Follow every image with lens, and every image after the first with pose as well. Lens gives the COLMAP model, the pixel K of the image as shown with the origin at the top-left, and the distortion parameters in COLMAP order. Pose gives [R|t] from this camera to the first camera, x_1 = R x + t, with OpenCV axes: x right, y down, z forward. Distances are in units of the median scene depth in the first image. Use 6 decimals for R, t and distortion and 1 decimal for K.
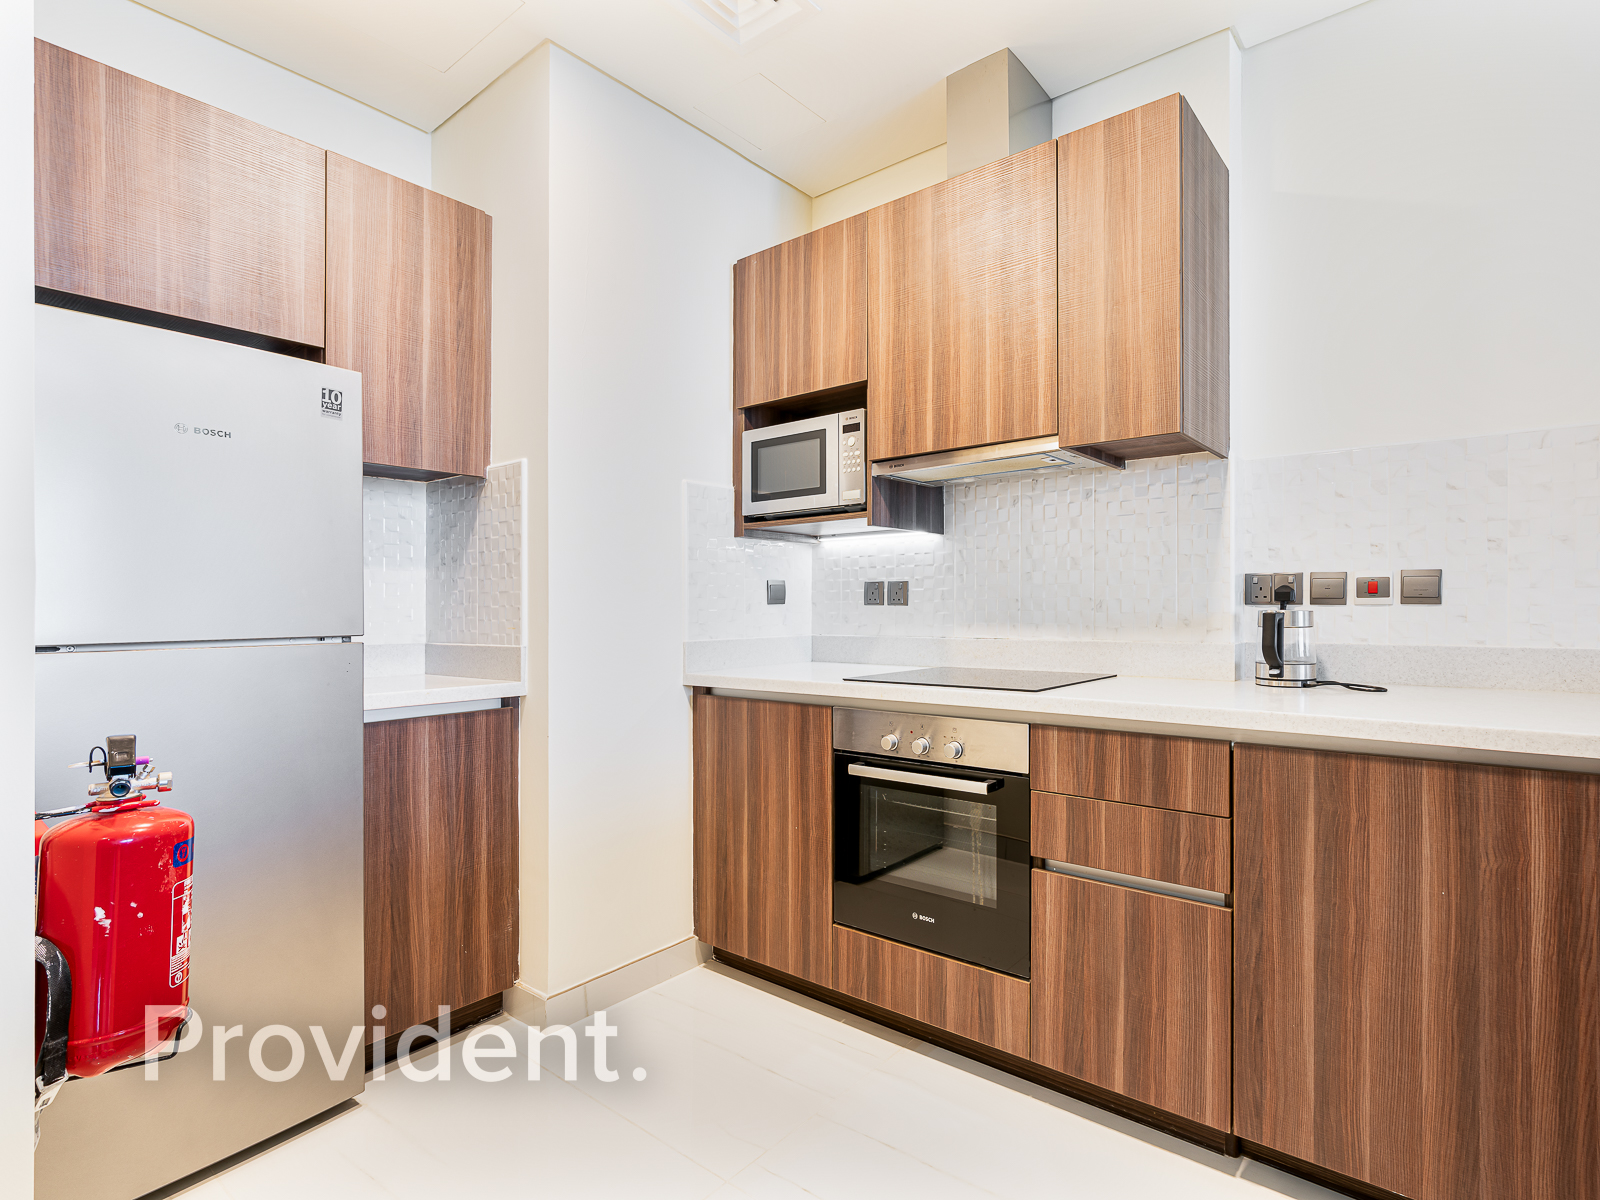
lens RADIAL K [[816.1, 0, 878.9], [0, 816.1, 605.2], [0, 0, 1]] dist [-0.016608, 0.009162]
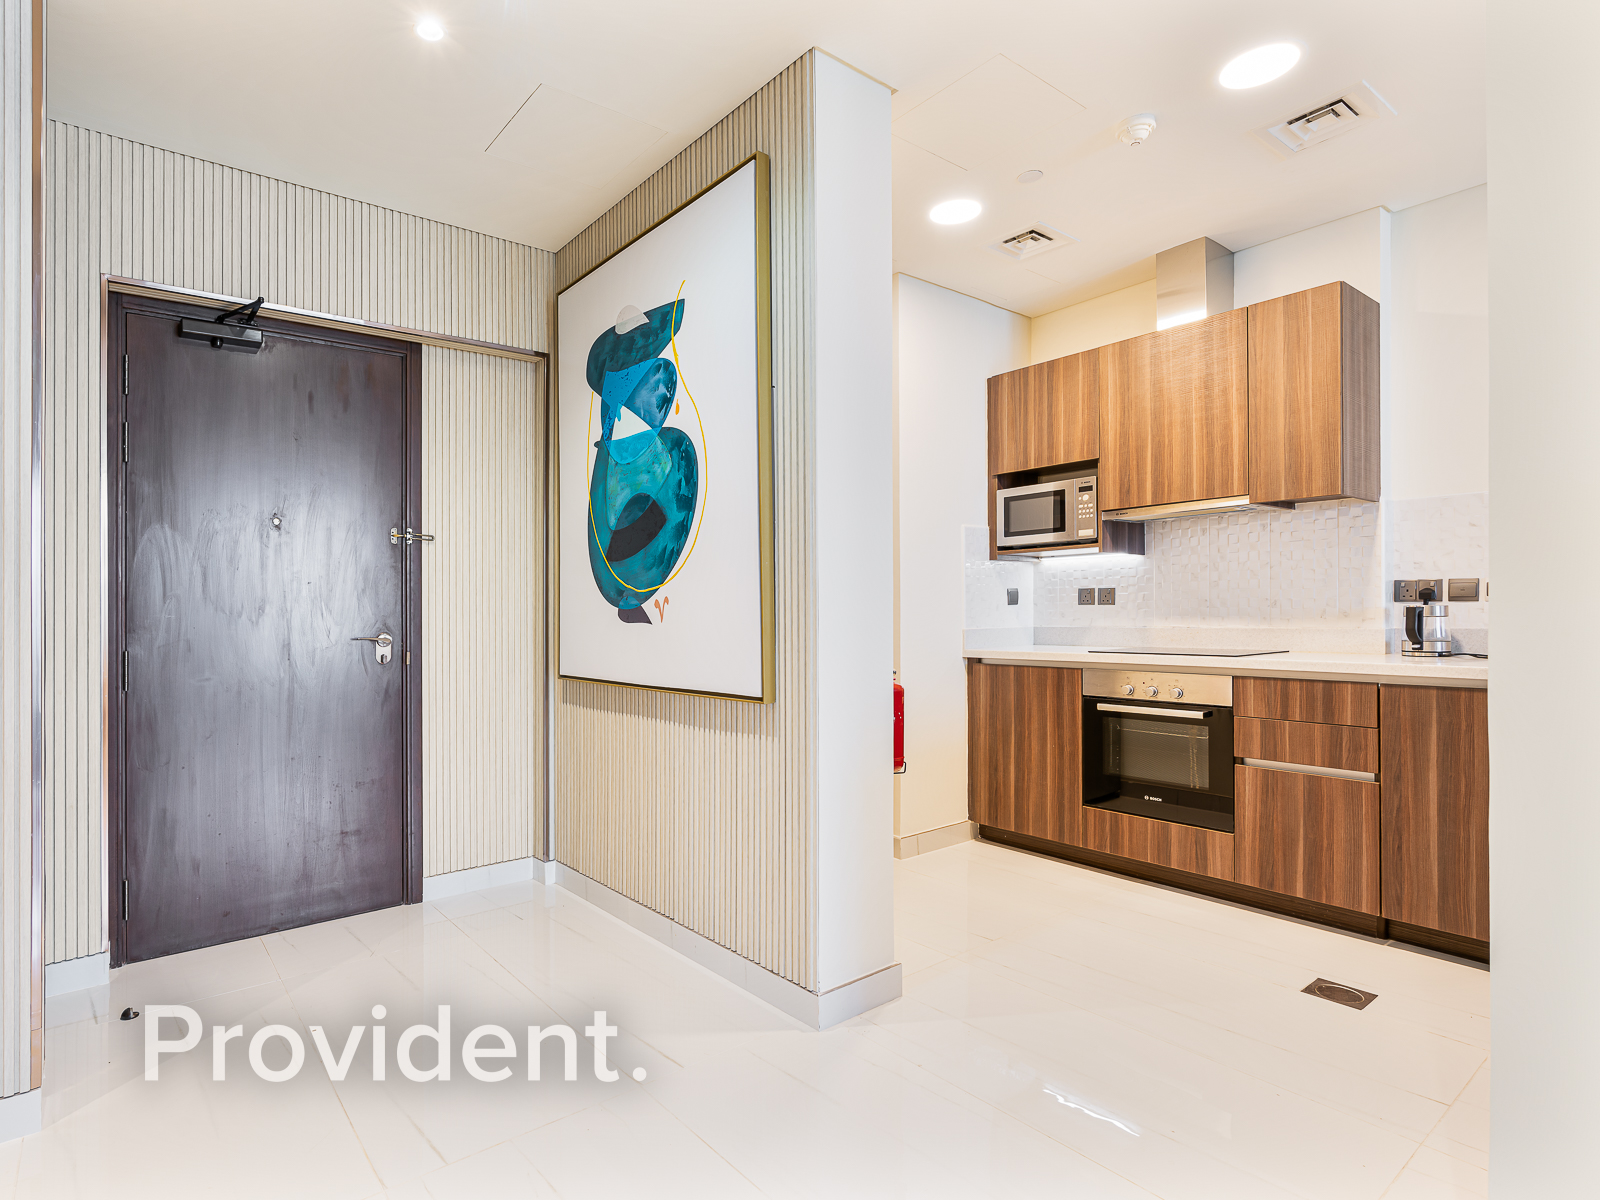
lens RADIAL K [[809.2, 0, 709.5], [0, 809.2, 611.2], [0, 0, 1]] dist [-0.015069, 0.007894]
pose [[0.953444, -0.006083, -0.301510, -0.296612], [0.007330, 0.999969, 0.003004, 0.002985], [0.301483, -0.005075, 0.953458, -0.773670]]
